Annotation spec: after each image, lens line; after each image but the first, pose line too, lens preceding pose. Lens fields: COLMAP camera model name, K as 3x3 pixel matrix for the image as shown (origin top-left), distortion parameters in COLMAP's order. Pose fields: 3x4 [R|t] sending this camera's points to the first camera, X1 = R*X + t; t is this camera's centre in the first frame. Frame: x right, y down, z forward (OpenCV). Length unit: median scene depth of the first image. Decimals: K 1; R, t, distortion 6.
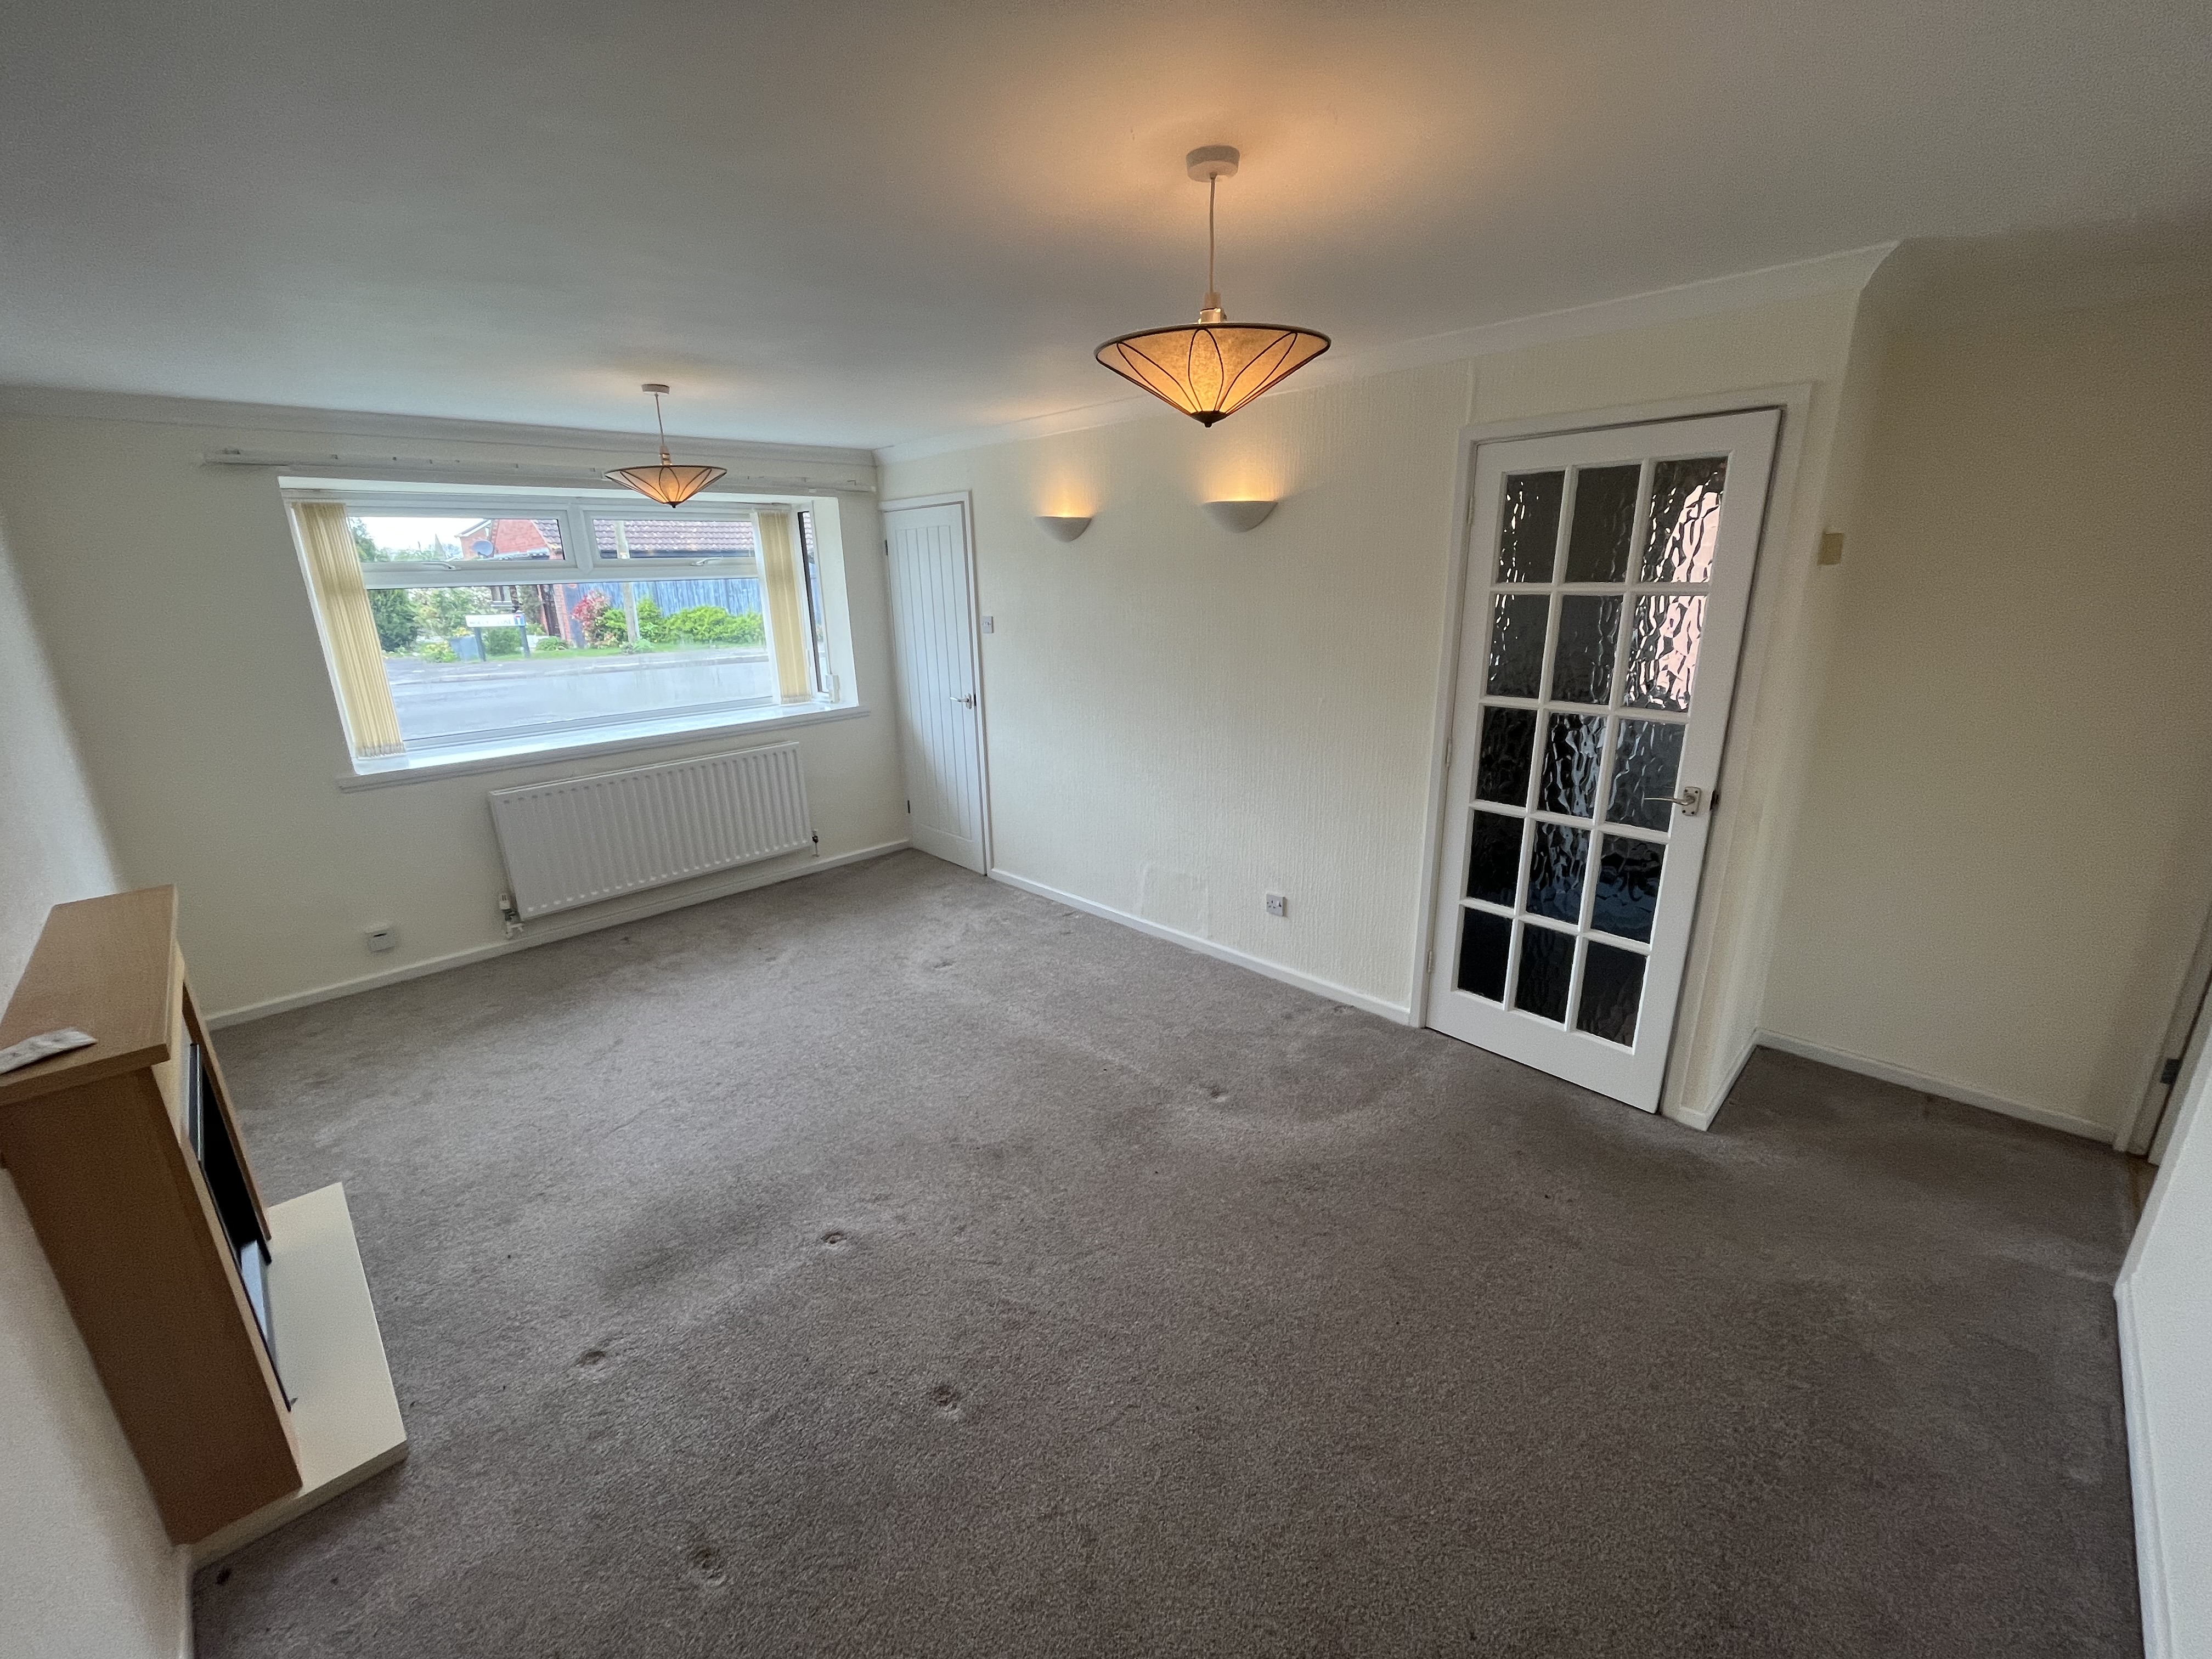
lens RADIAL K [[892.9, 0, 1120.3], [0, 892.9, 812.6], [0, 0, 1]] dist [-0.000573, -0.001267]
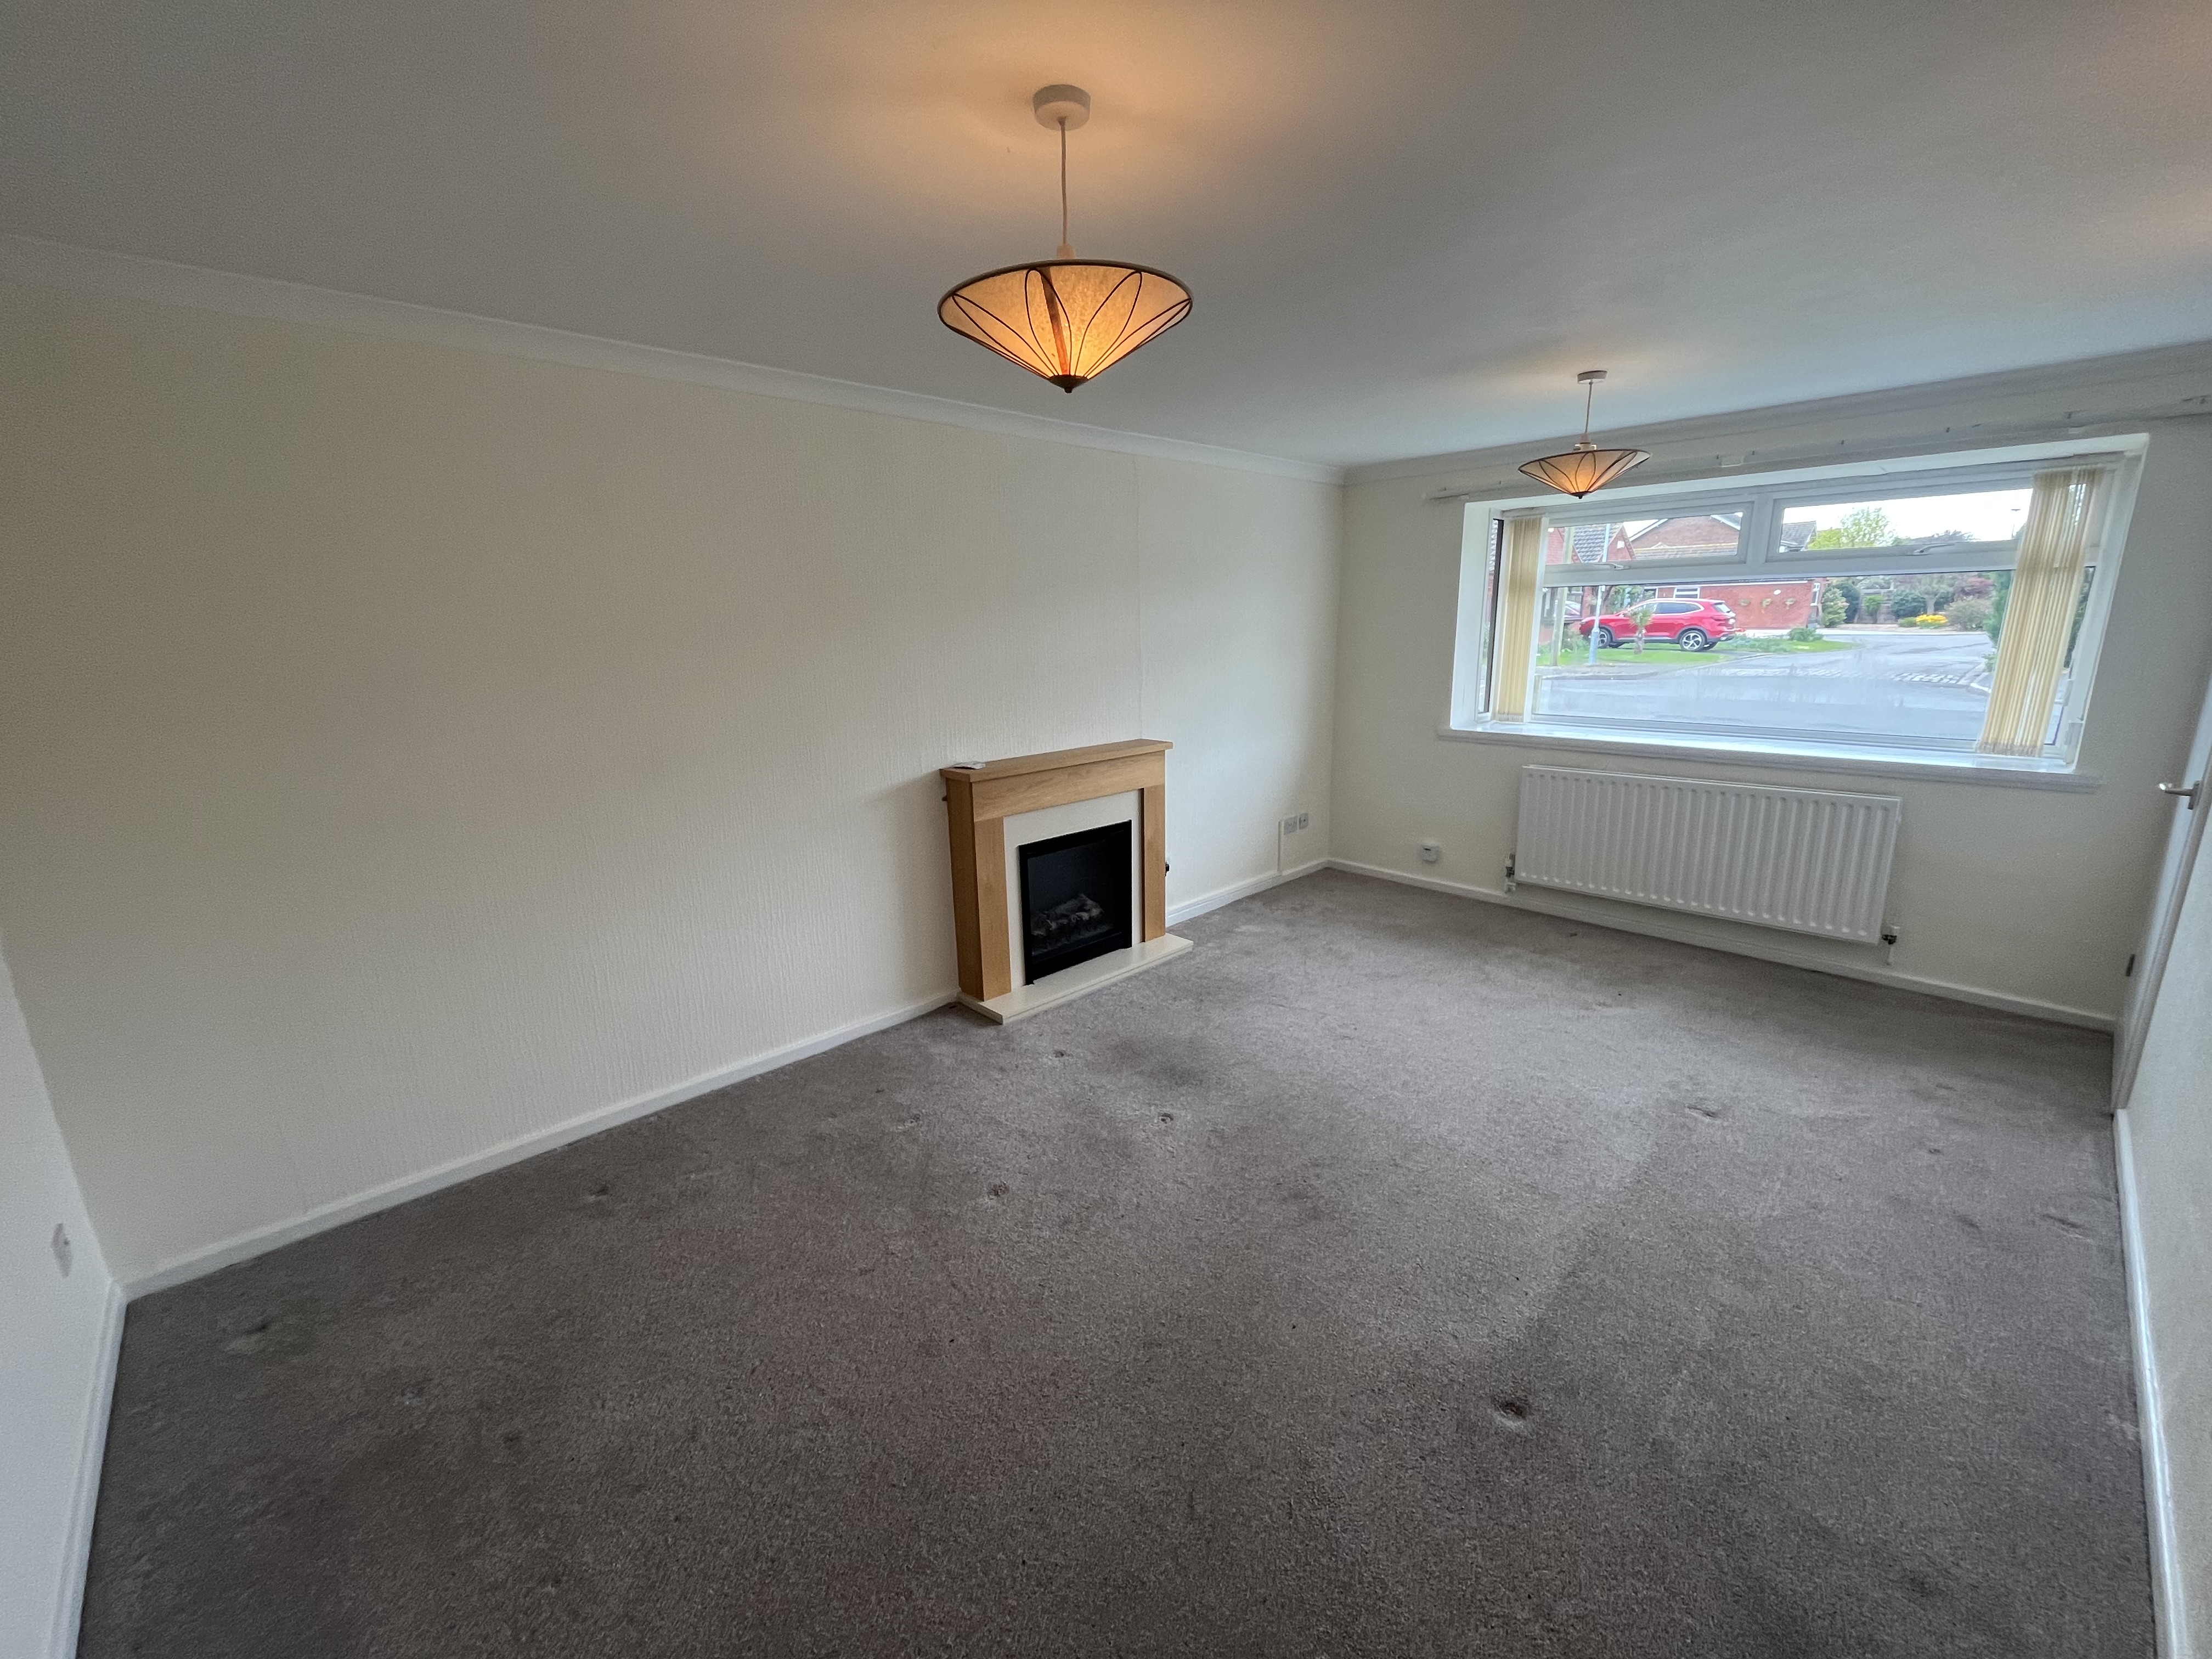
lens RADIAL K [[892.9, 0, 1096.4], [0, 892.9, 830.4], [0, 0, 1]] dist [-0.000573, -0.001267]
pose [[-0.020847, 0.254729, -0.966788, 0.419273], [-0.243062, 0.936694, 0.252041, -0.095981], [0.969787, 0.240244, 0.042388, 0.423613]]
